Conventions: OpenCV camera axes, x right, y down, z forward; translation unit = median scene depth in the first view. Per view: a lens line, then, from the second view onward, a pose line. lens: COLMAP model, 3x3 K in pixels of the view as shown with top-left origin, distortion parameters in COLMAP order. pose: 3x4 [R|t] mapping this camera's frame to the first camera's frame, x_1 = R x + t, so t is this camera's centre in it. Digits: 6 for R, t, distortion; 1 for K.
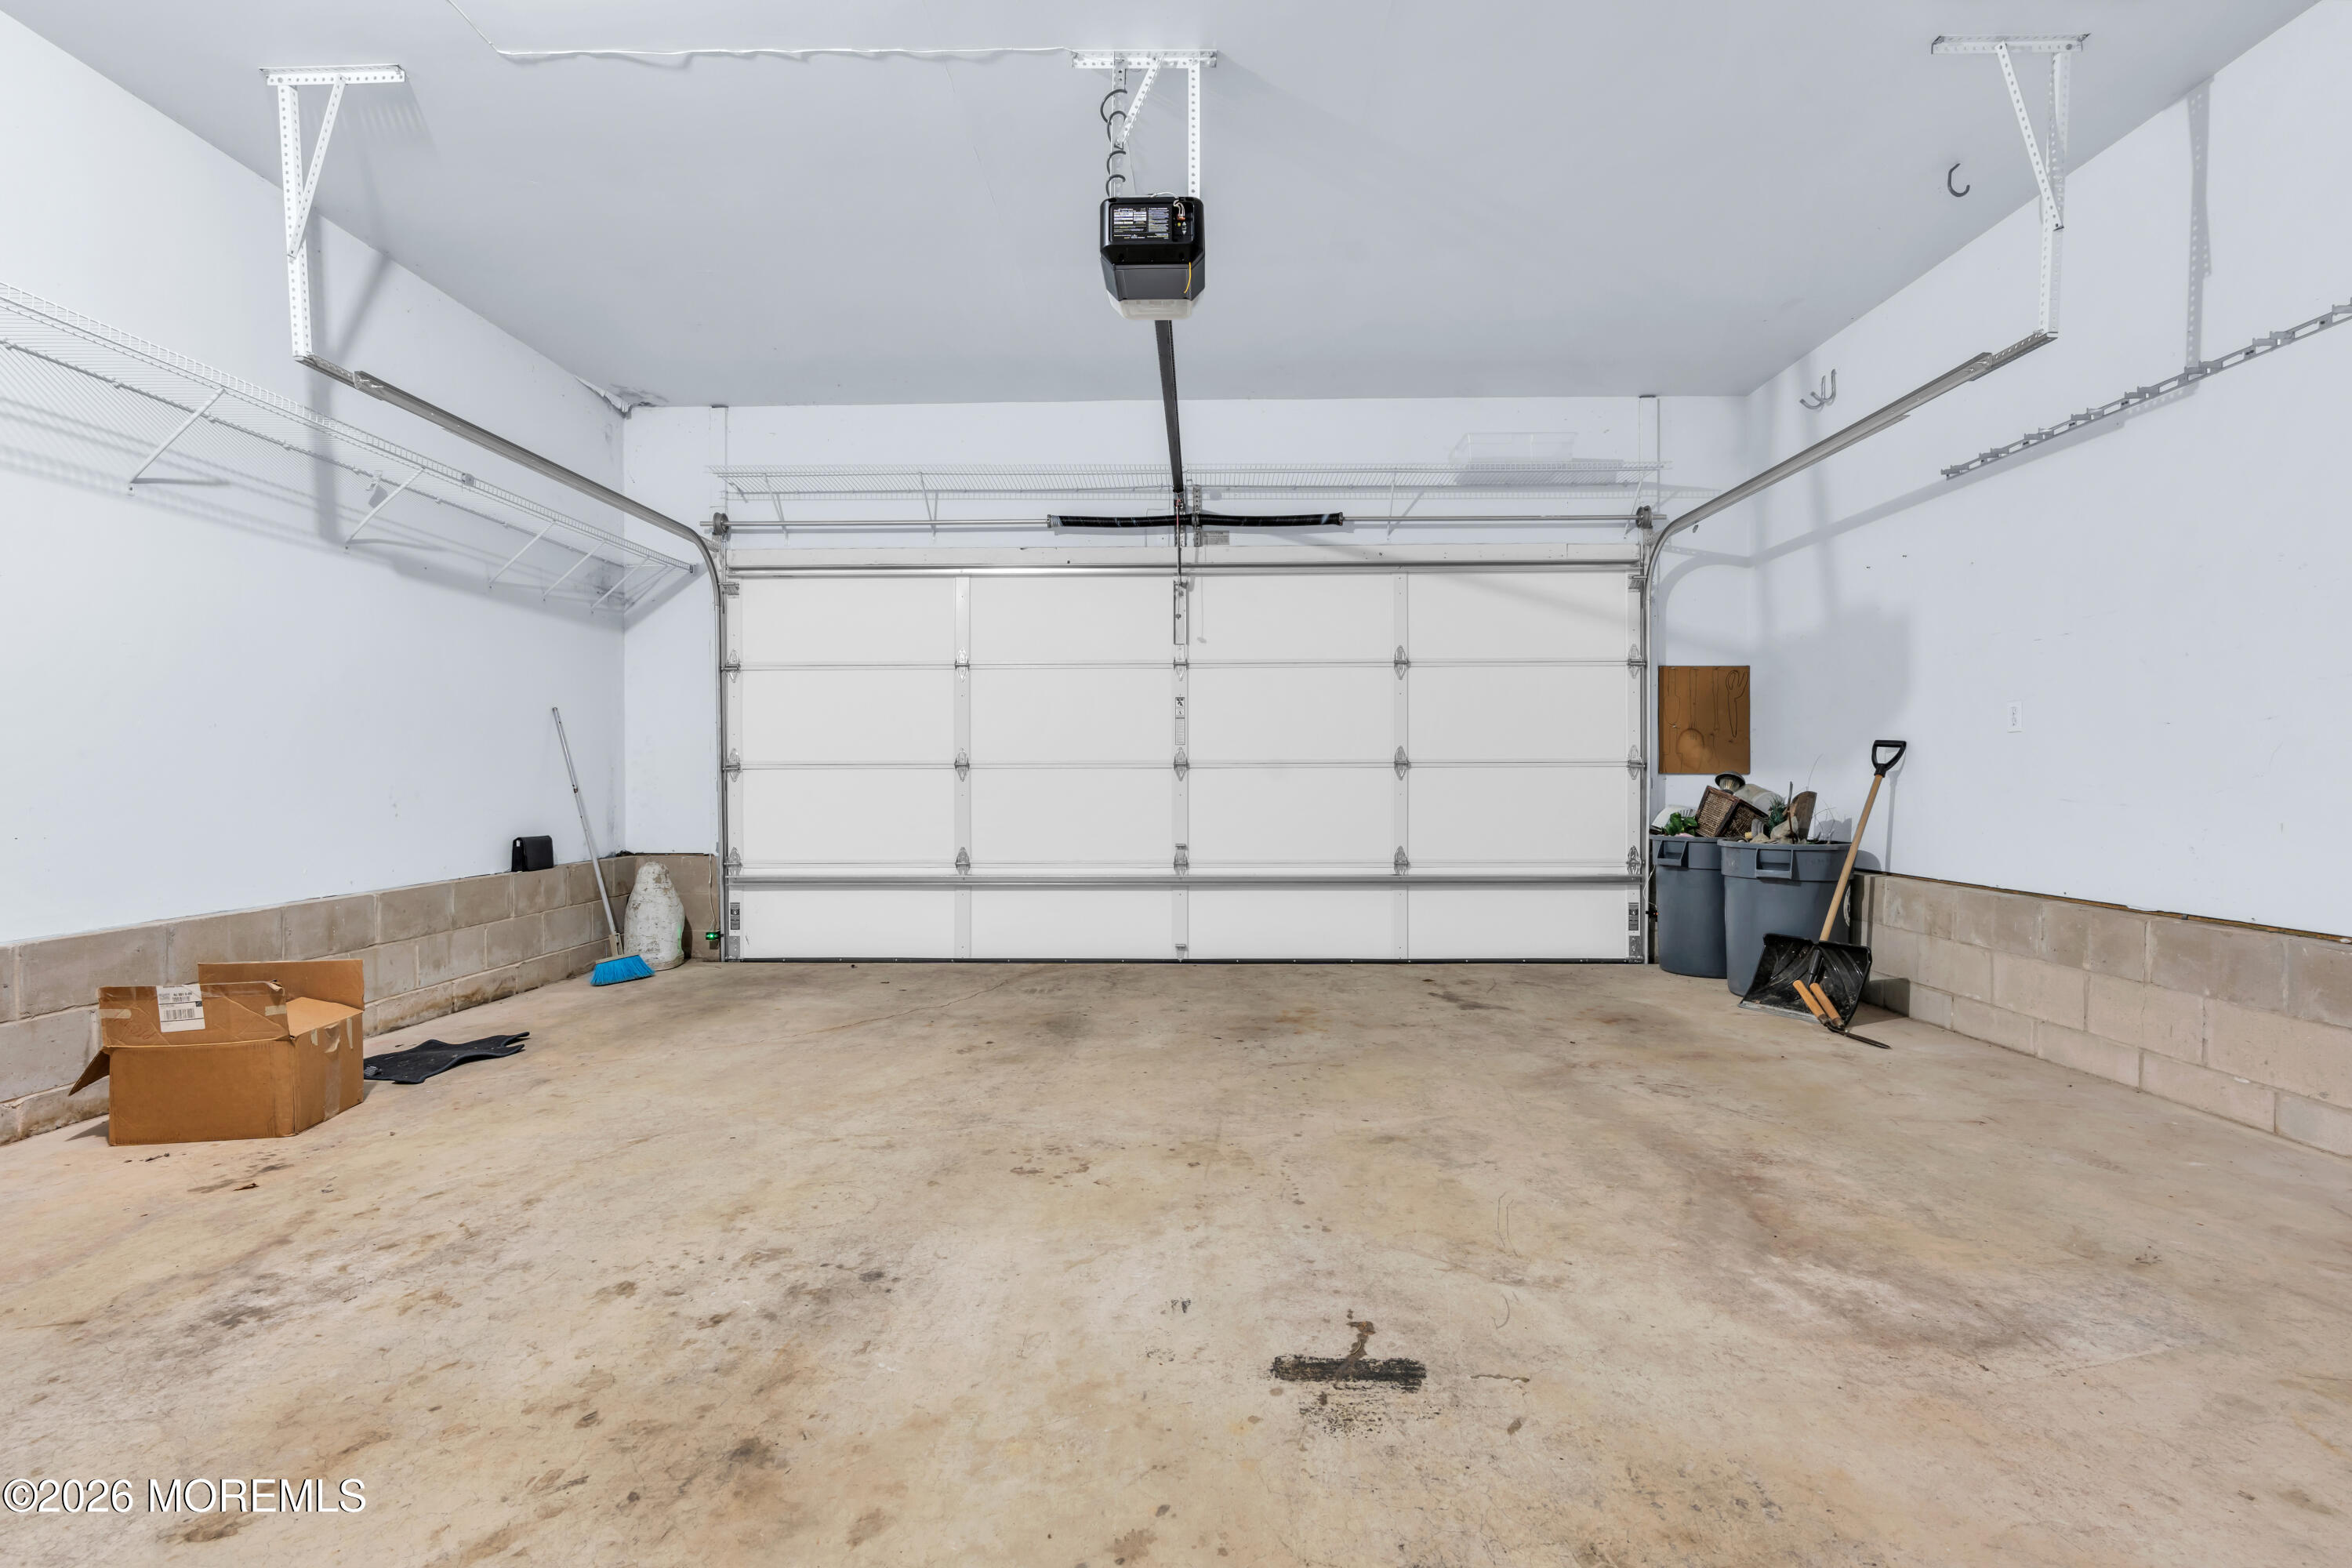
lens RADIAL K [[1073.2, 0, 1173.7], [0, 1073.2, 787.4], [0, 0, 1]] dist [-0.015934, 0.006278]
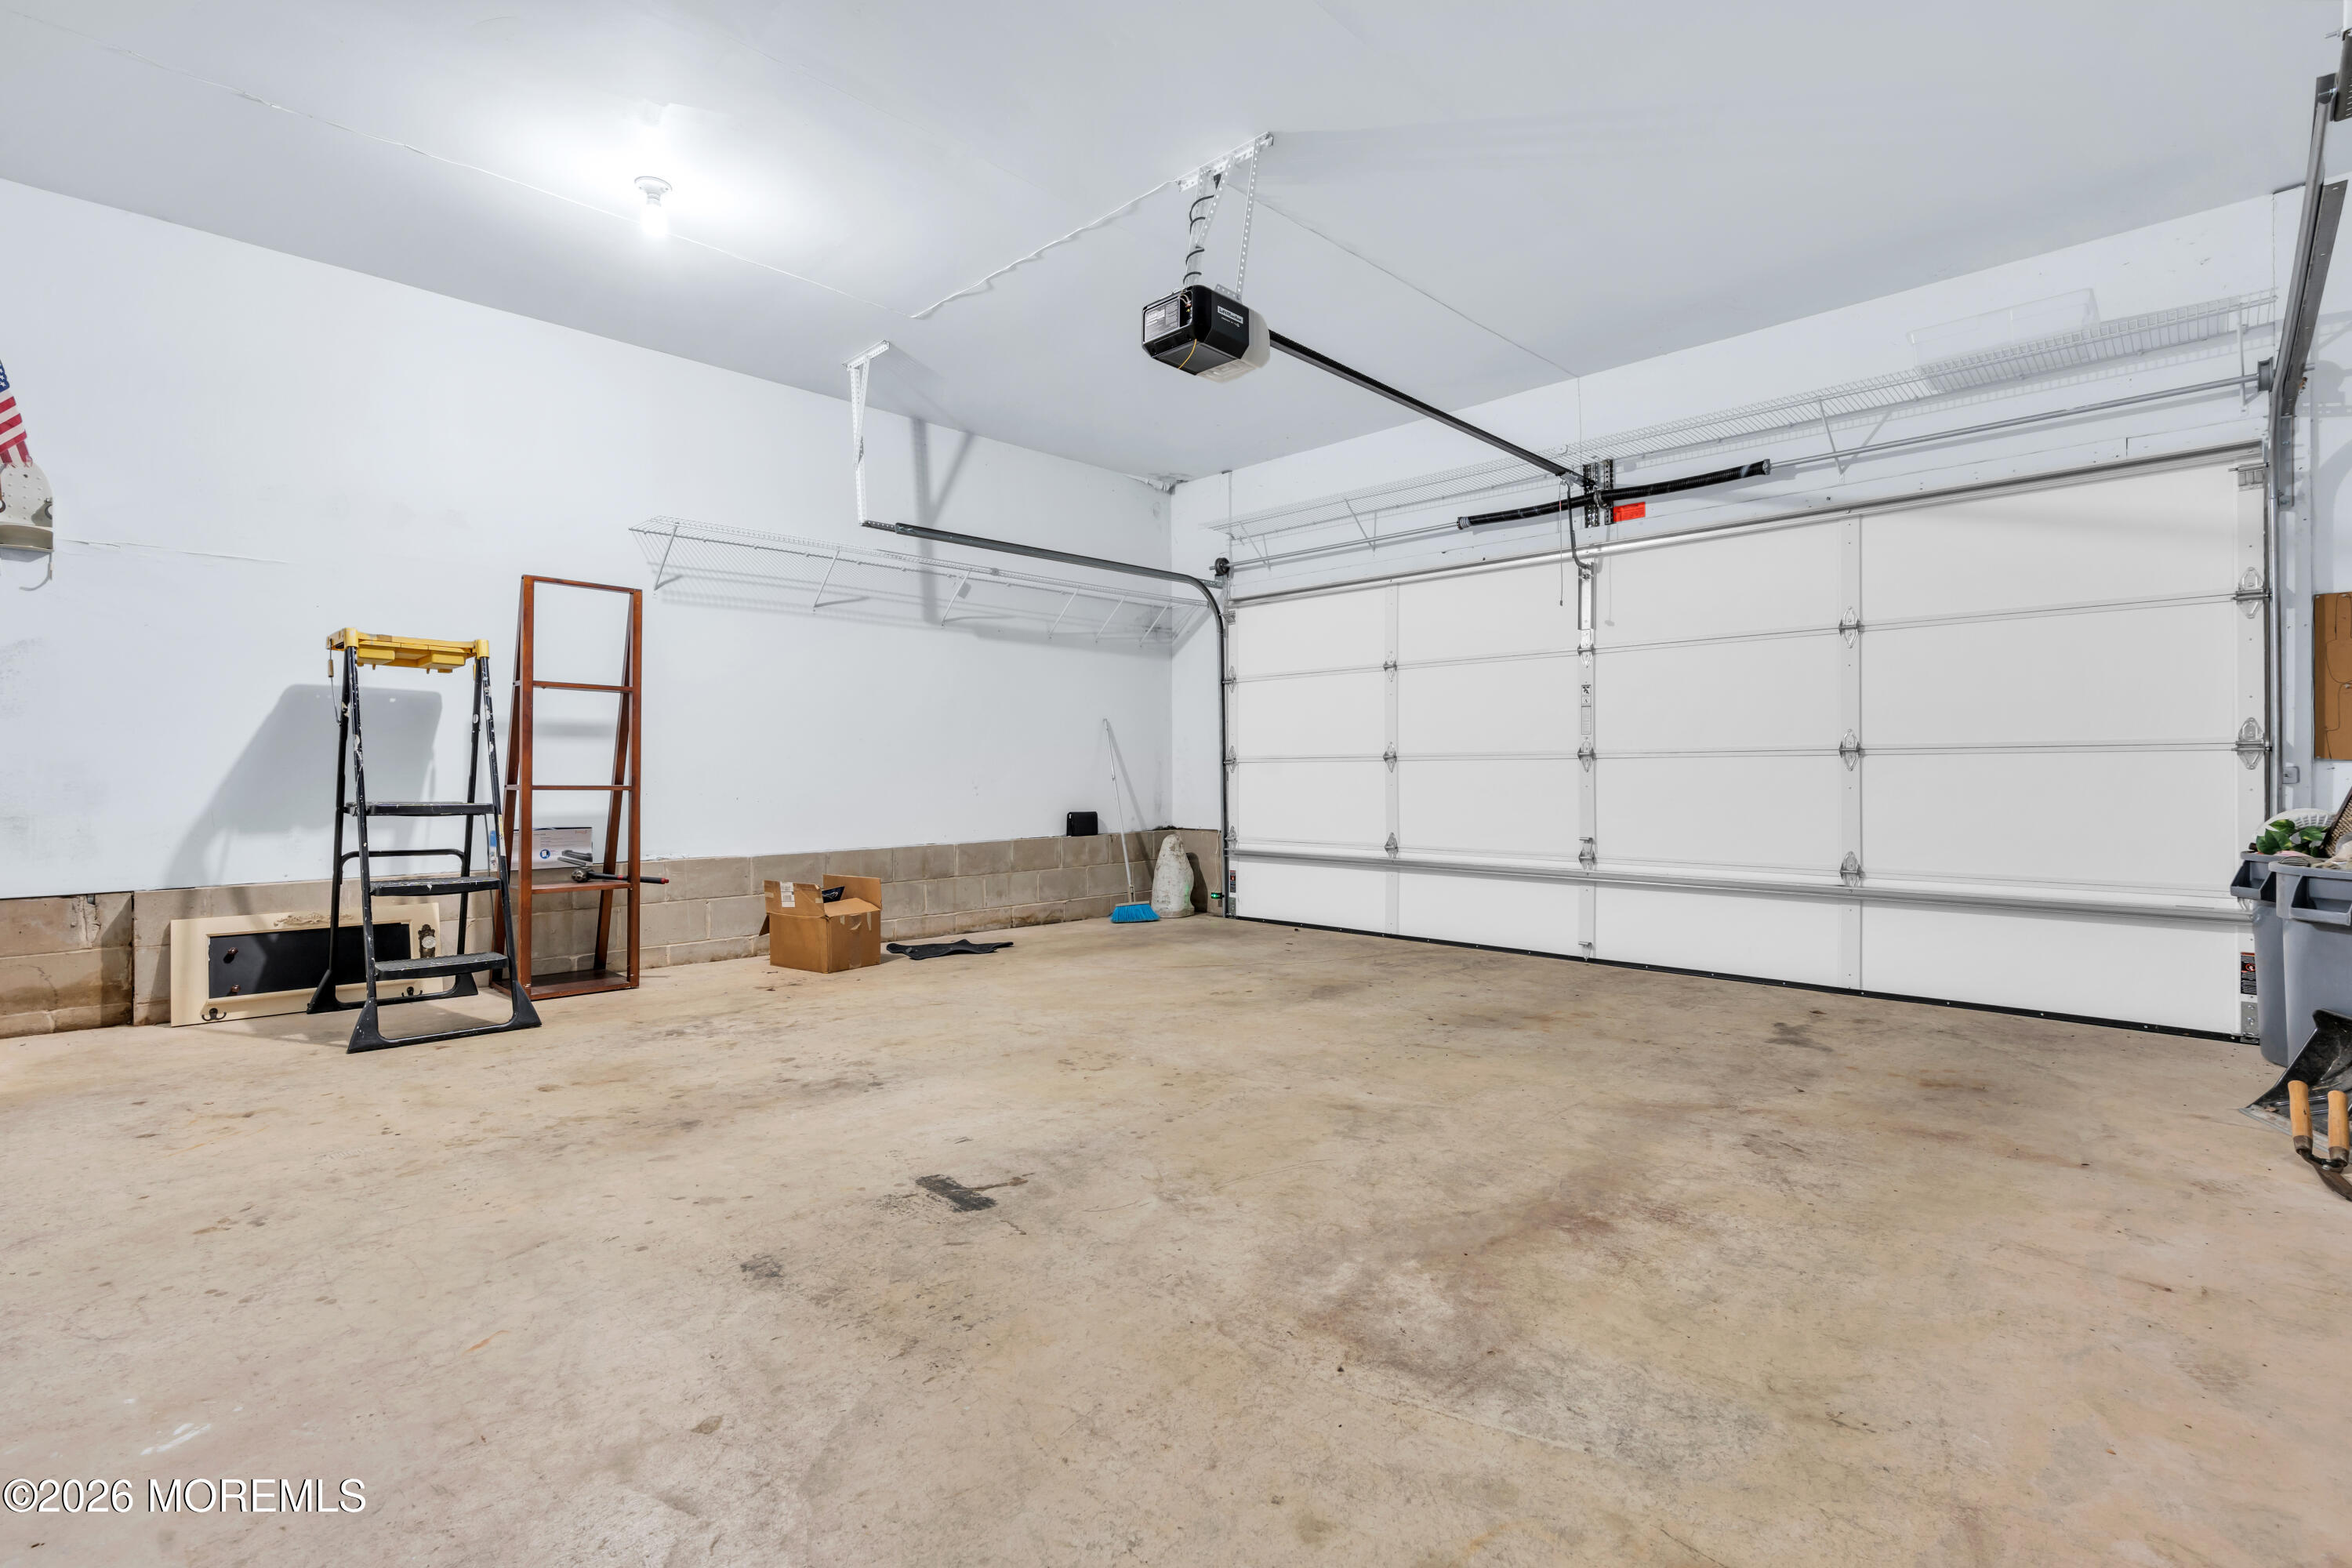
lens RADIAL K [[1063.8, 0, 1168.5], [0, 1063.8, 777.1], [0, 0, 1]] dist [-0.014500, 0.005197]
pose [[0.727907, 0.002494, -0.685671, 0.555295], [-0.004385, 0.999990, -0.001018, 0.001855], [0.685661, 0.003748, 0.727911, 0.077110]]
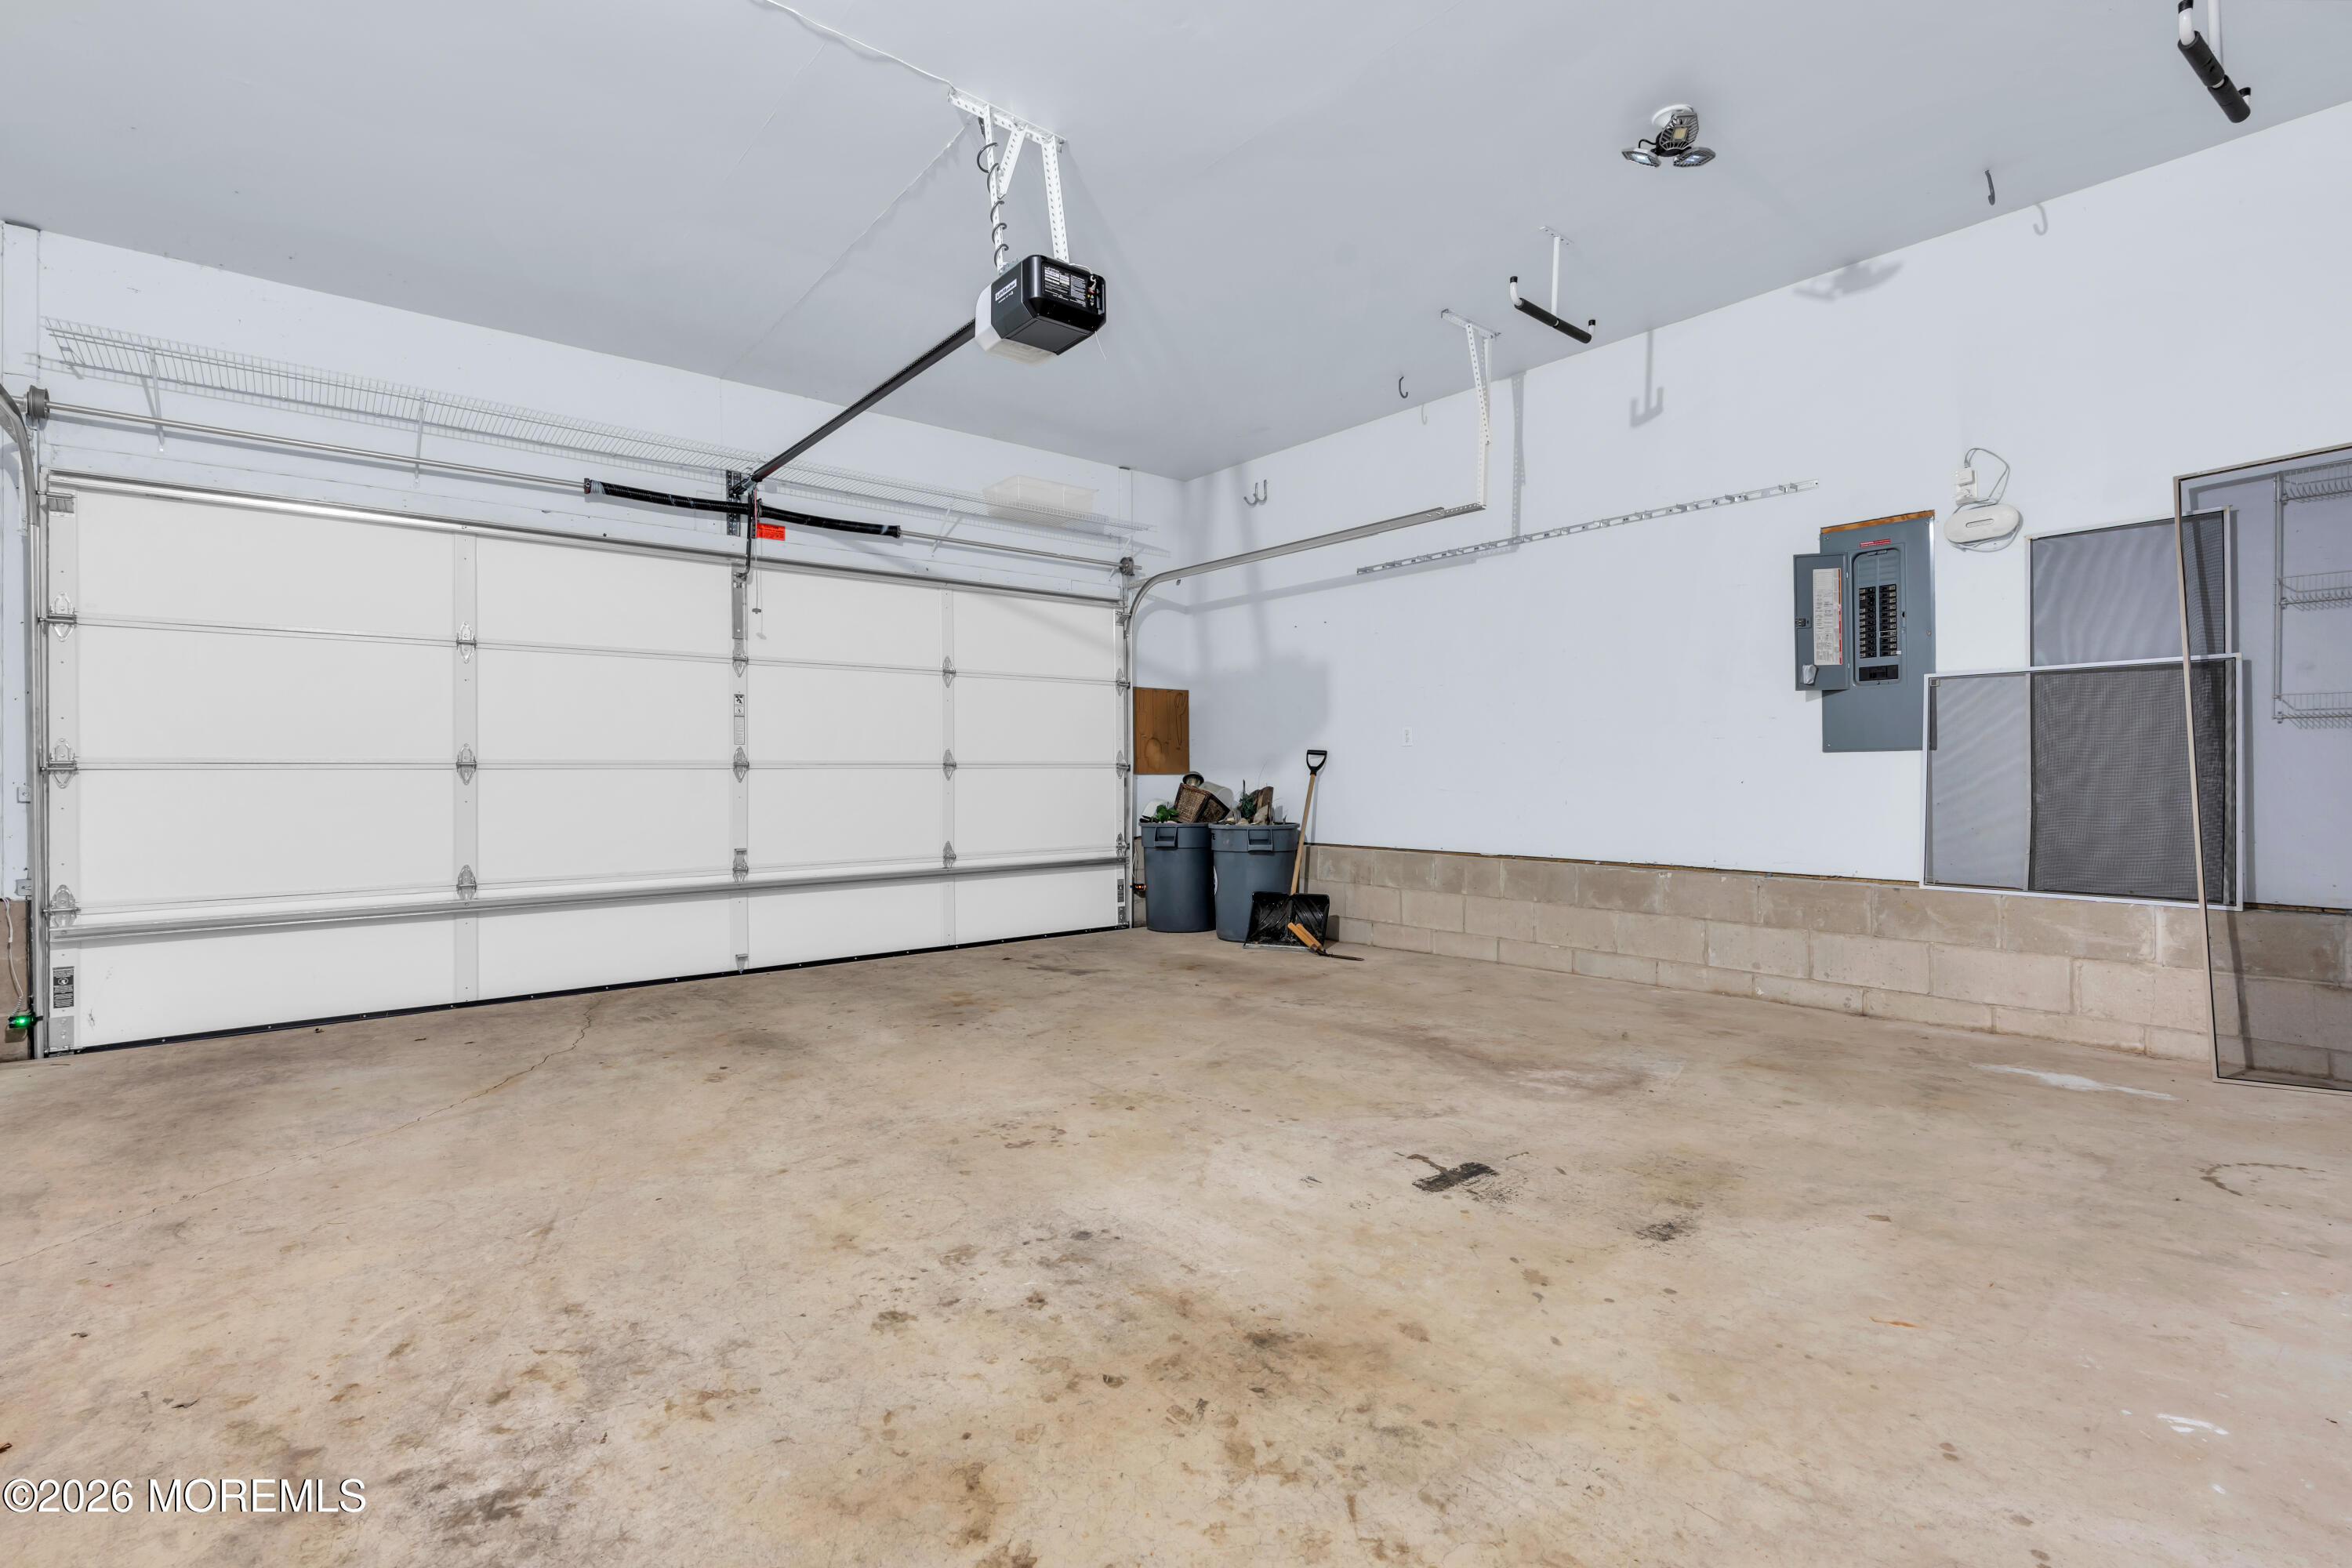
lens RADIAL K [[1063.8, 0, 1168.5], [0, 1063.8, 777.1], [0, 0, 1]] dist [-0.014500, 0.005197]
pose [[0.757042, -0.003618, 0.653356, -0.461836], [0.010323, 0.999926, -0.006423, -0.000956], [-0.653284, 0.011607, 0.757024, 0.059292]]
